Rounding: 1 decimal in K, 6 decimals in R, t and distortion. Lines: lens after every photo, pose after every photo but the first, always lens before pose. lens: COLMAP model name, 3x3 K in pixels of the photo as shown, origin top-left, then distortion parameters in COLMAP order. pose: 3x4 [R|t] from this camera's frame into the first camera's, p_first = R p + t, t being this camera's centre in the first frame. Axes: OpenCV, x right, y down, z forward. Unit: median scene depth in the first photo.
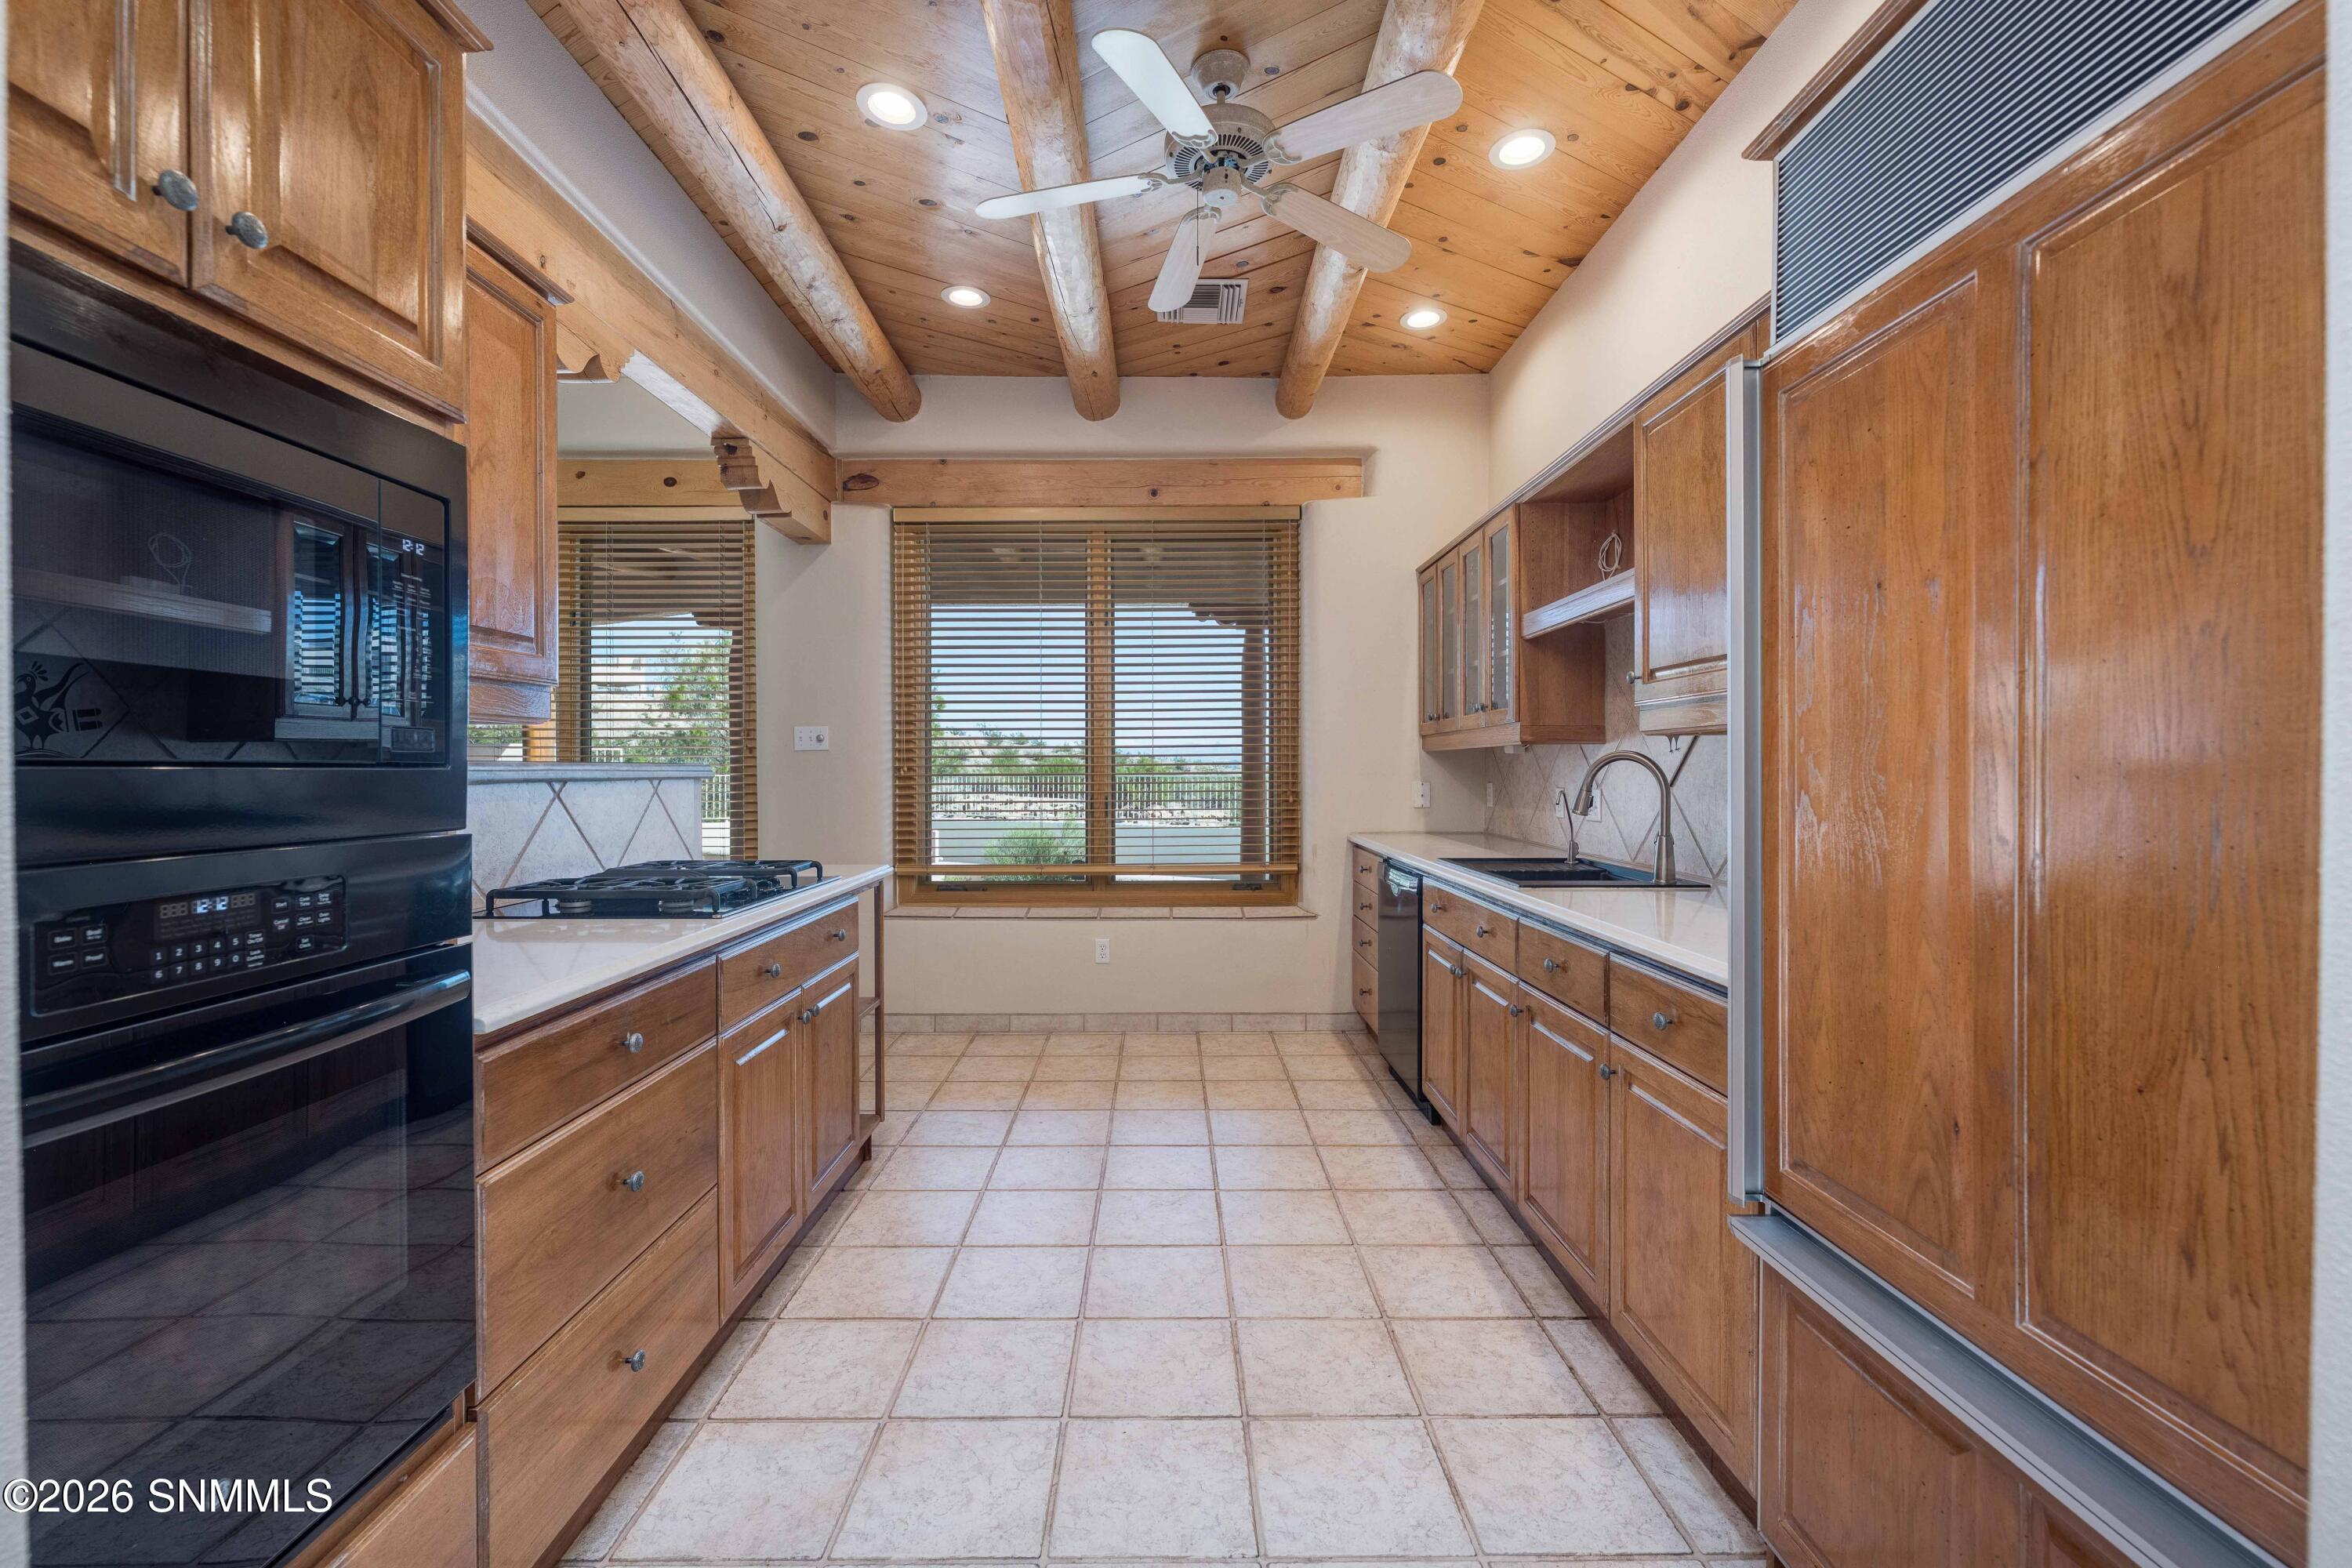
lens RADIAL K [[982.6, 0, 1168.2], [0, 982.6, 771.2], [0, 0, 1]] dist [-0.004245, 0.000657]
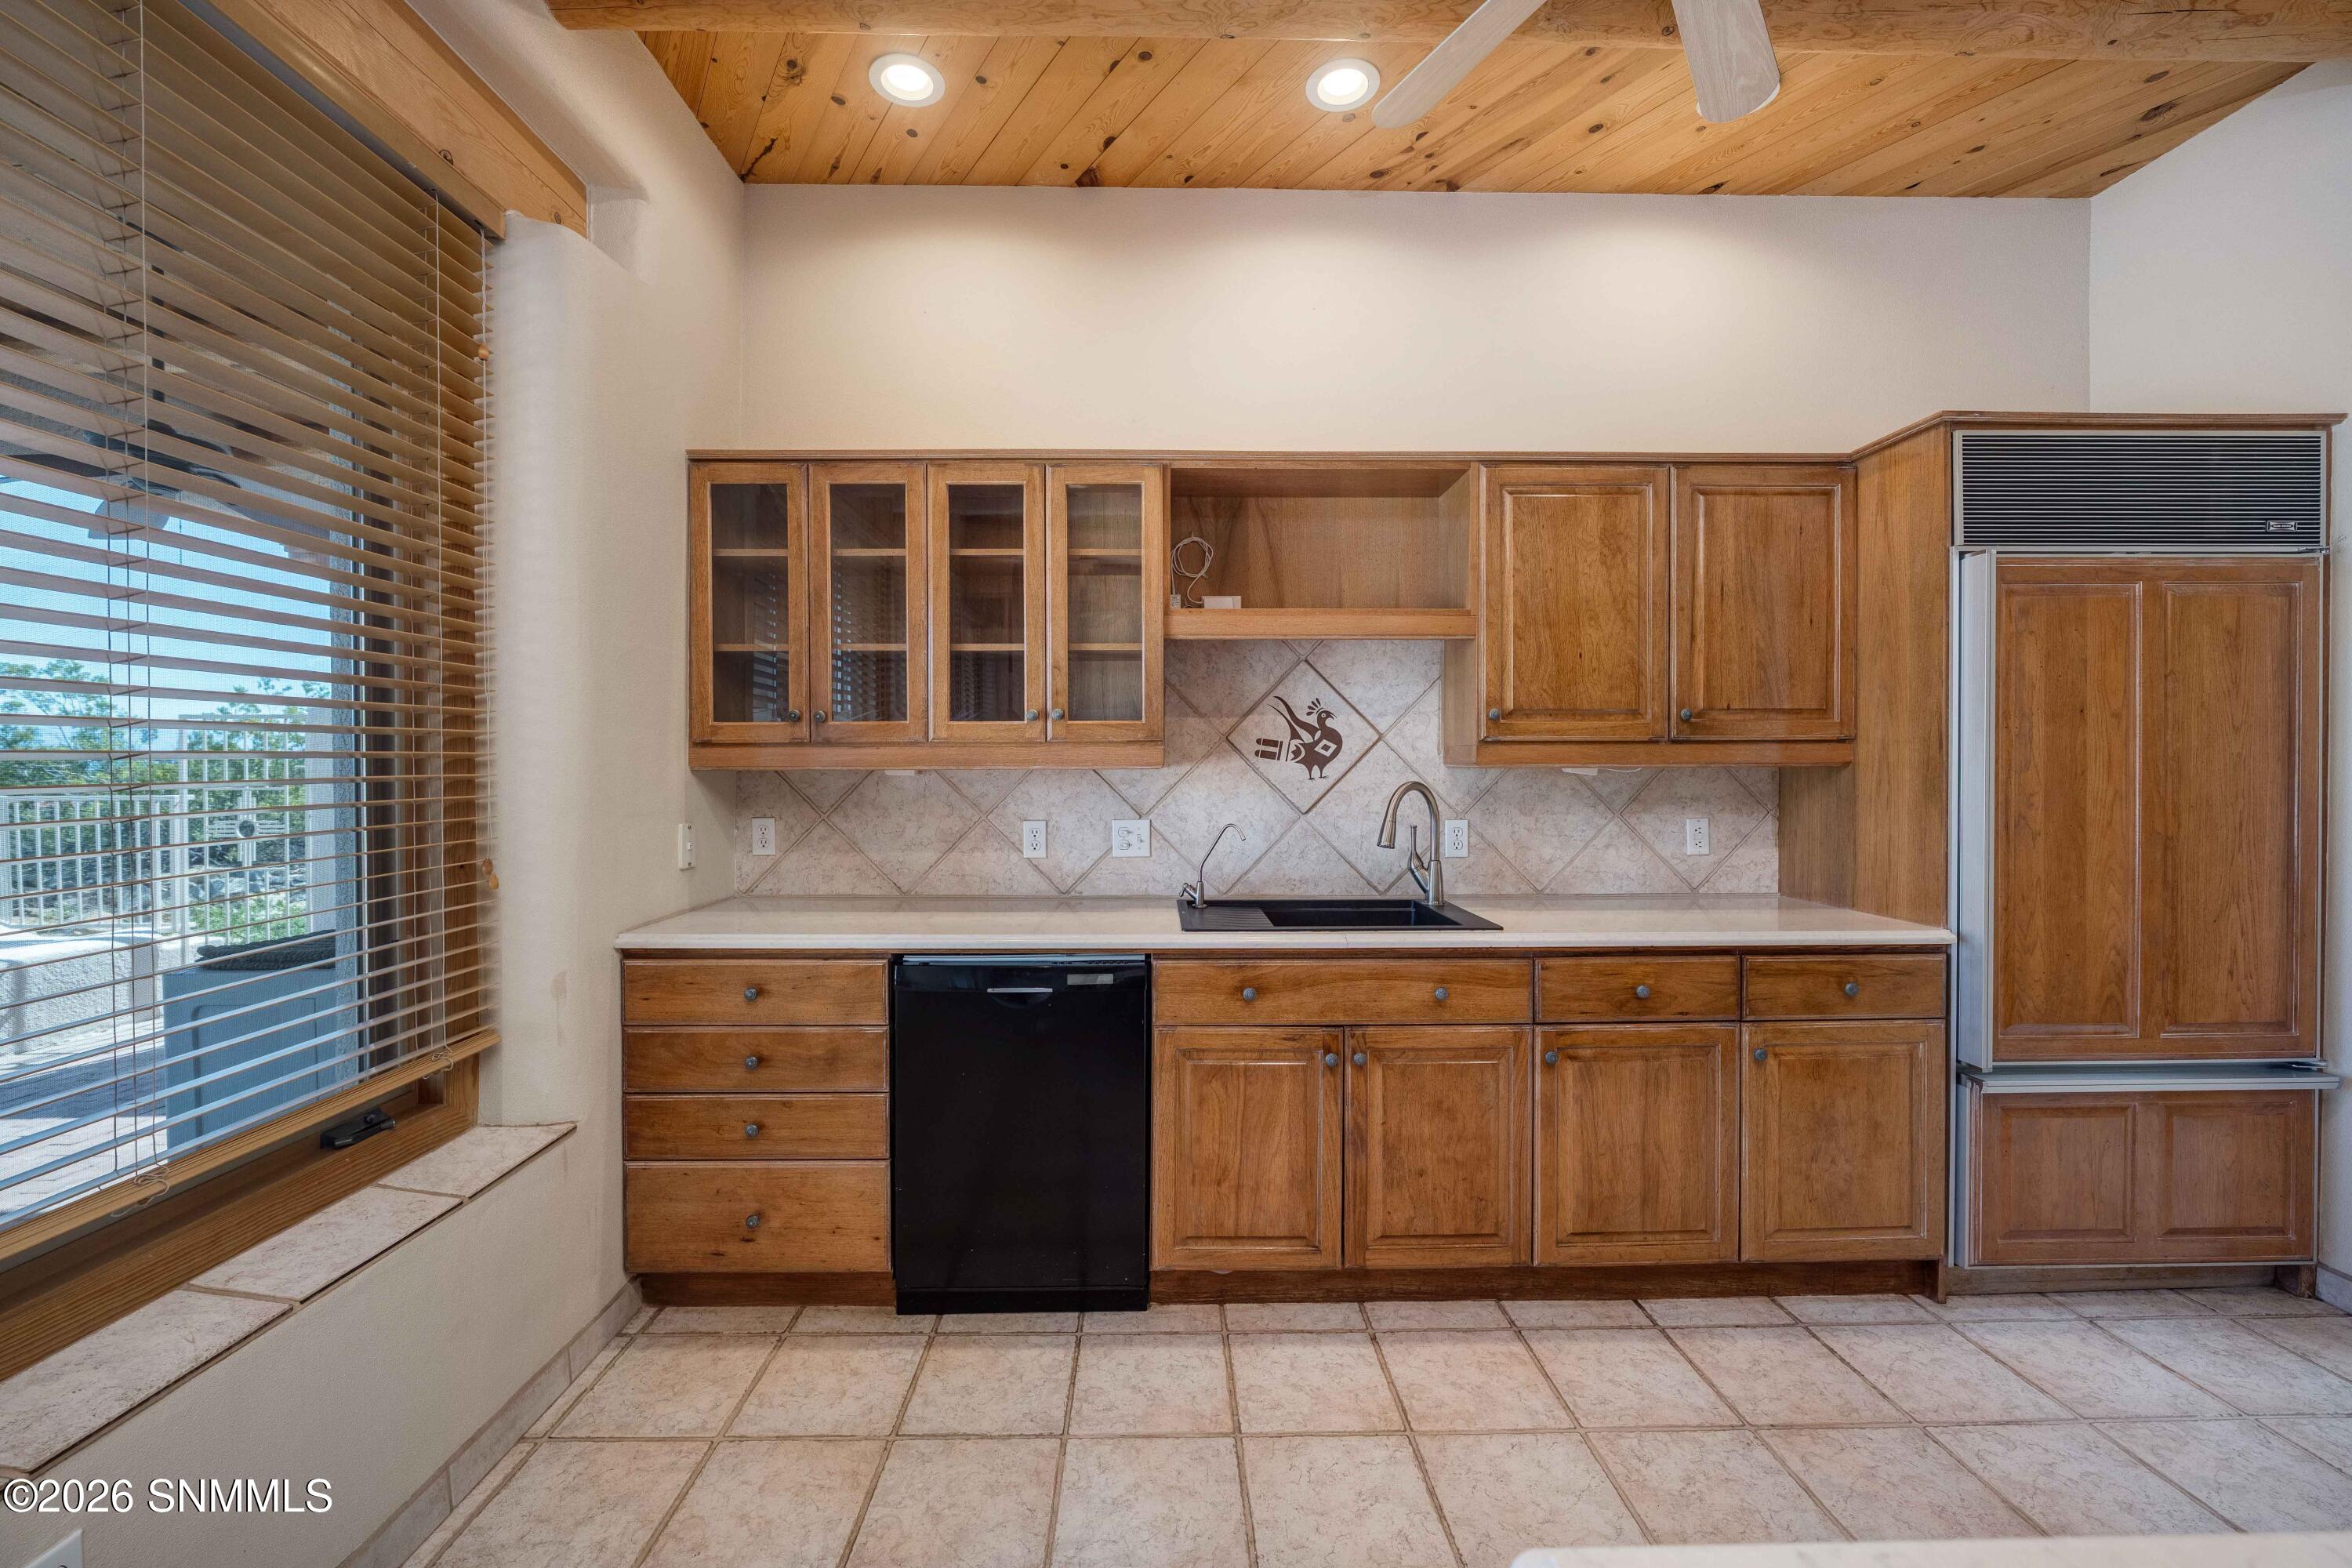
lens RADIAL K [[949.8, 0, 1173.6], [0, 949.8, 776.3], [0, 0, 1]] dist [-0.006101, 0.000435]
pose [[-0.004752, -0.007364, 0.999962, -0.681425], [0.003431, 0.999967, 0.007380, -0.045116], [-0.999983, 0.003466, -0.004726, 1.647646]]
